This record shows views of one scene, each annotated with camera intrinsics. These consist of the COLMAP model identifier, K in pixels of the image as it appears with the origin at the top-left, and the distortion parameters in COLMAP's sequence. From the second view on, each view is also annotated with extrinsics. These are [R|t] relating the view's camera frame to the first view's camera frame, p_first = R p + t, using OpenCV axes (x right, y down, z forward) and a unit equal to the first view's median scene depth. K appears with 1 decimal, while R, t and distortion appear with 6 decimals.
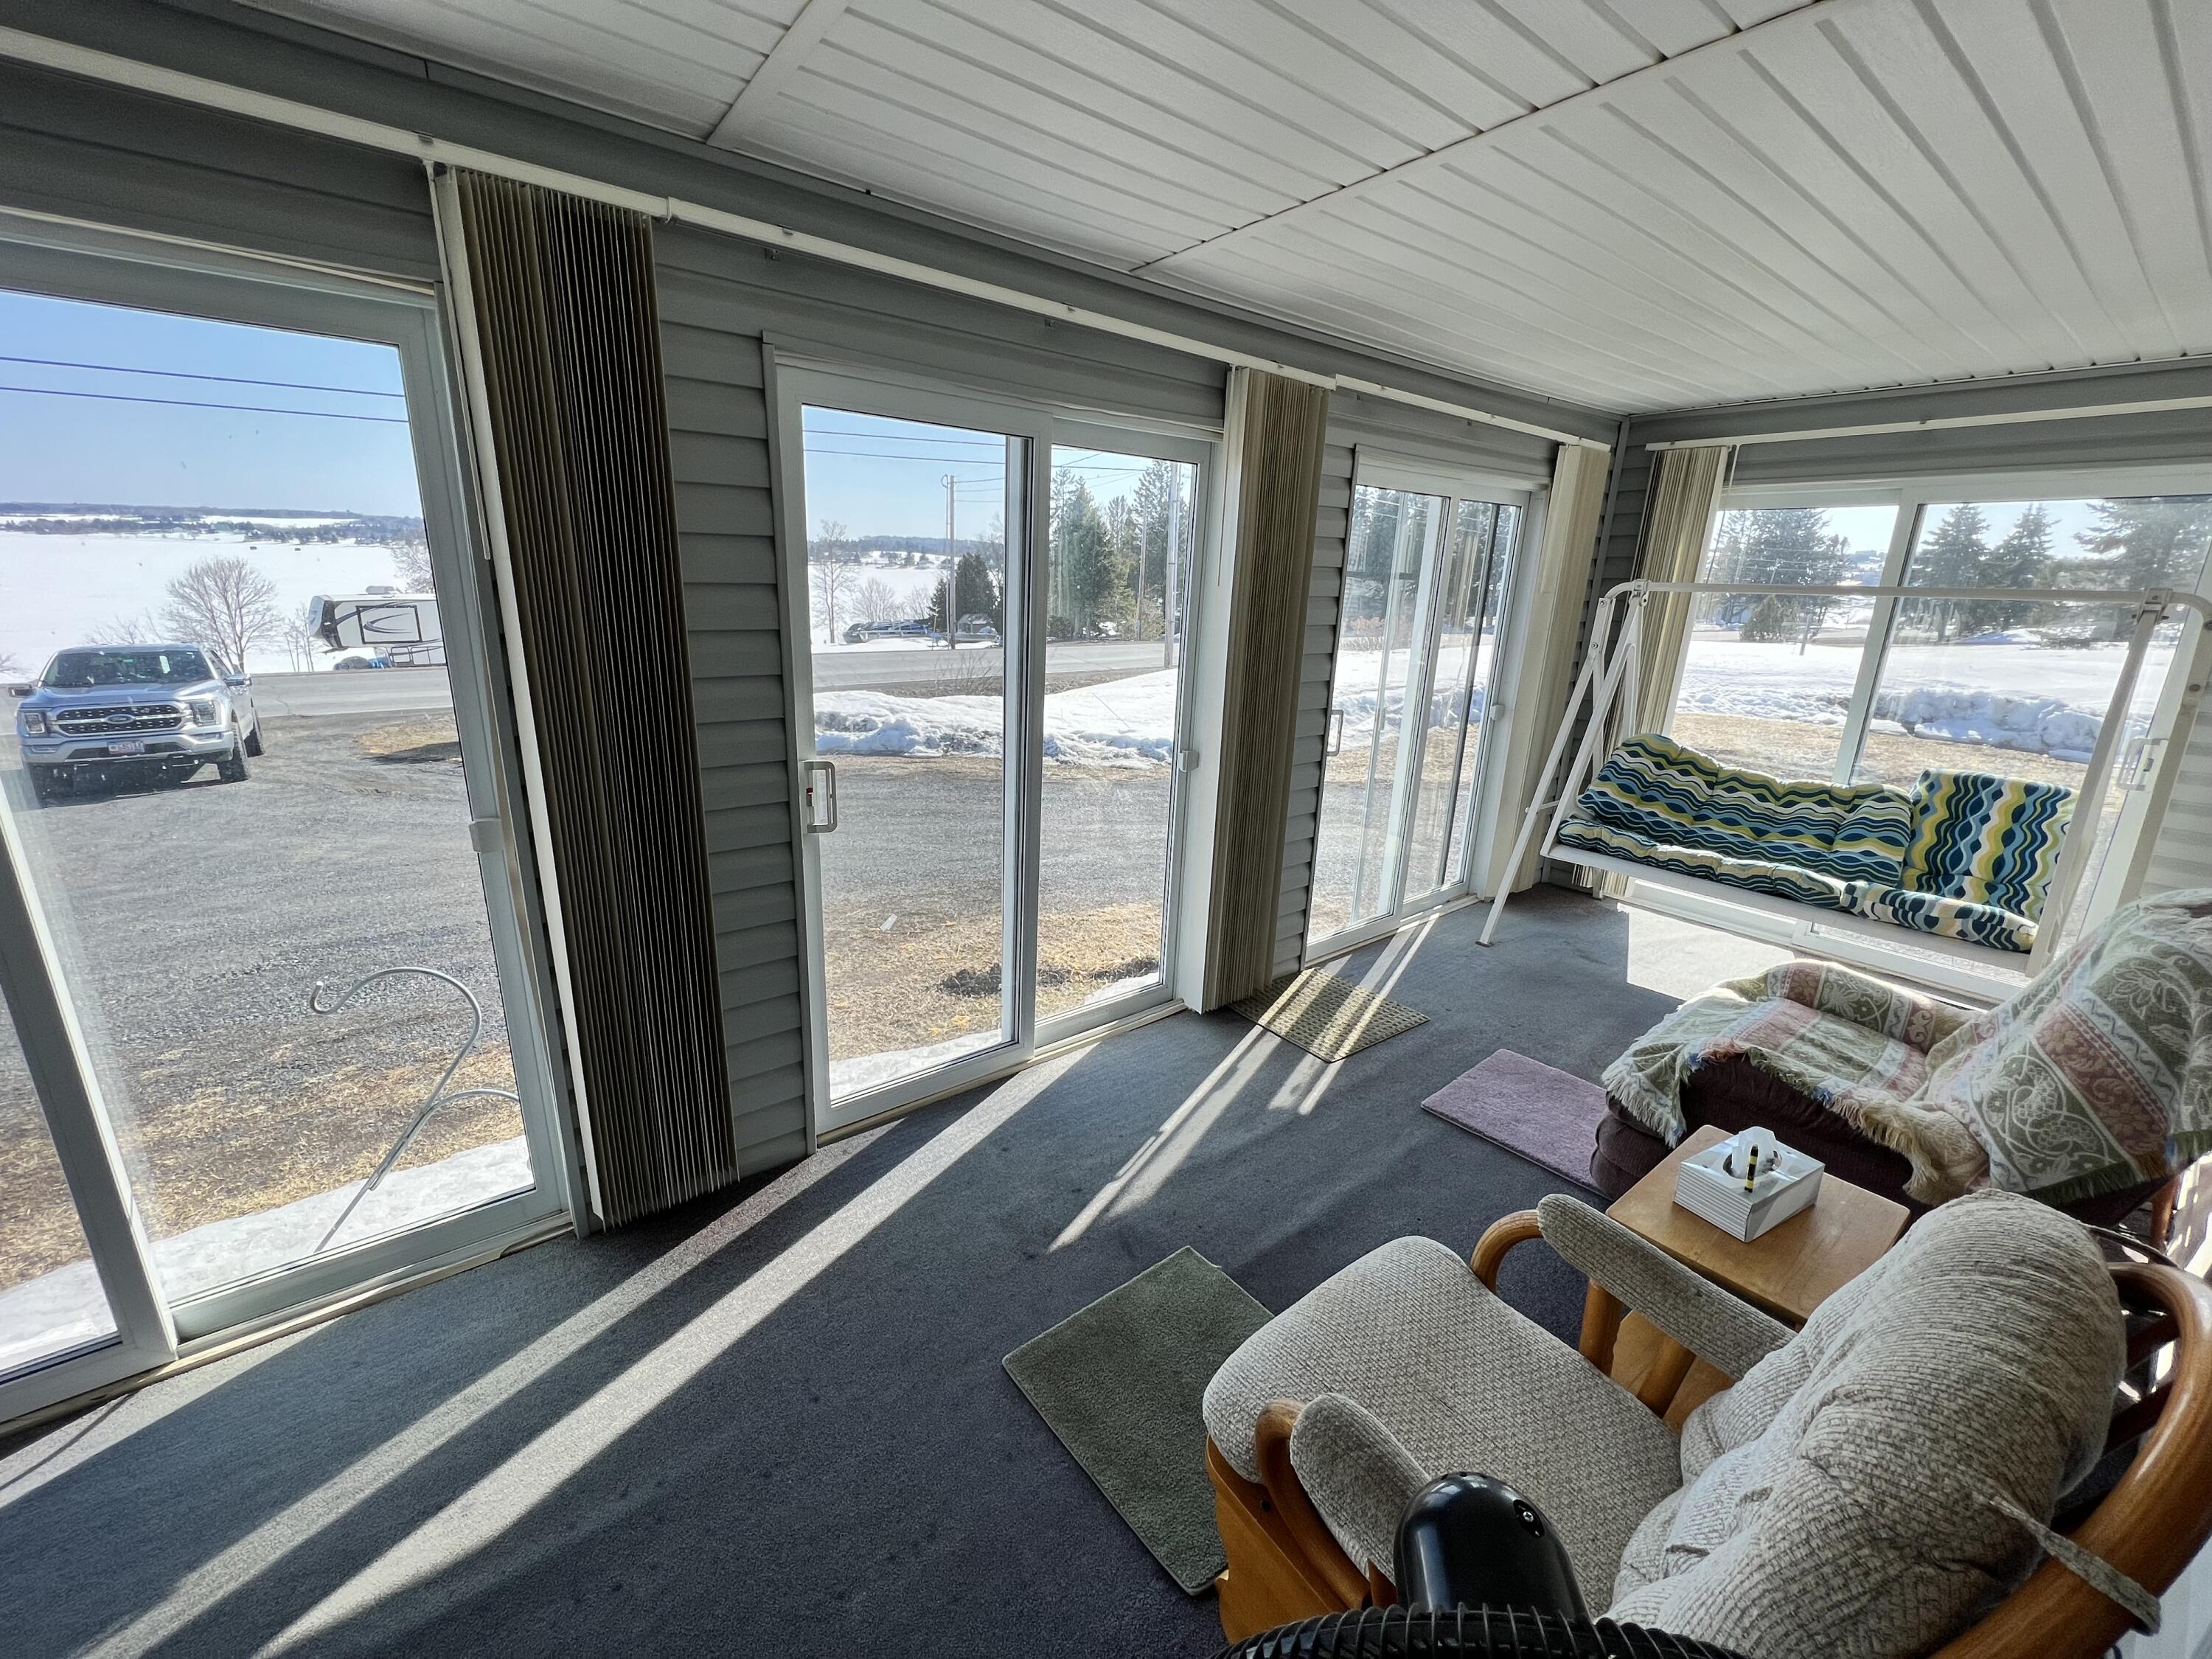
lens RADIAL K [[874.4, 0, 1106.0], [0, 874.4, 829.5], [0, 0, 1]] dist [-0.001041, -0.000126]
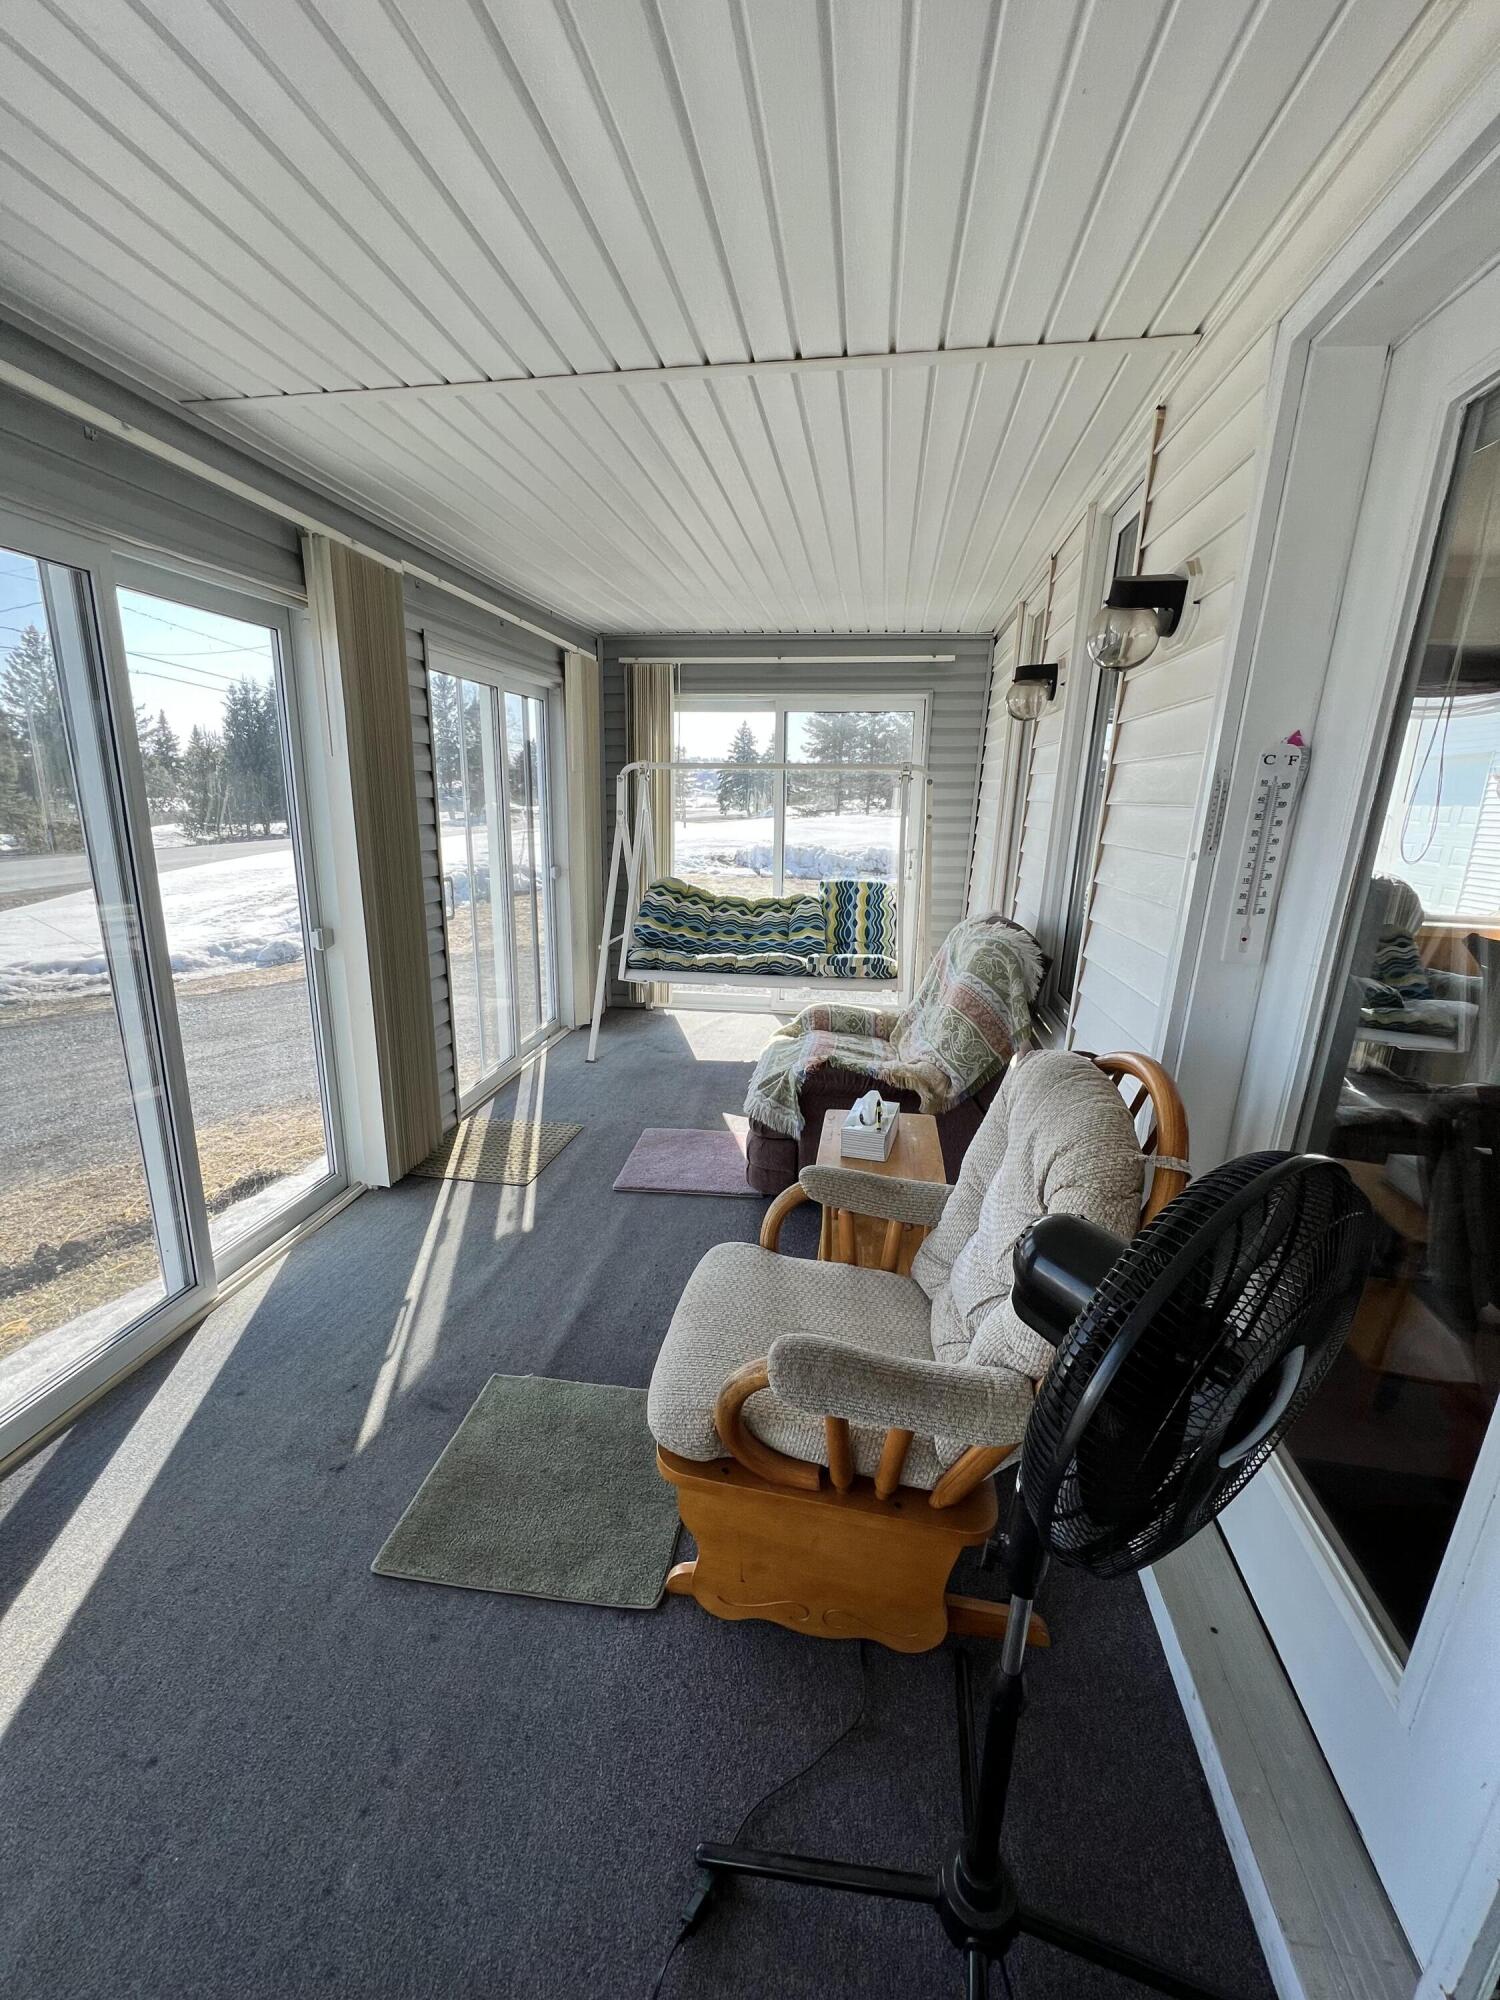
lens RADIAL K [[789.0, 0, 750.0], [0, 789.0, 1000.0], [0, 0, 1]] dist [0.003466, 0.000281]
pose [[0.732241, -0.192865, 0.653166, -0.138170], [0.195478, 0.978228, 0.069705, 0.018895], [-0.652389, 0.076639, 0.754000, 0.029842]]
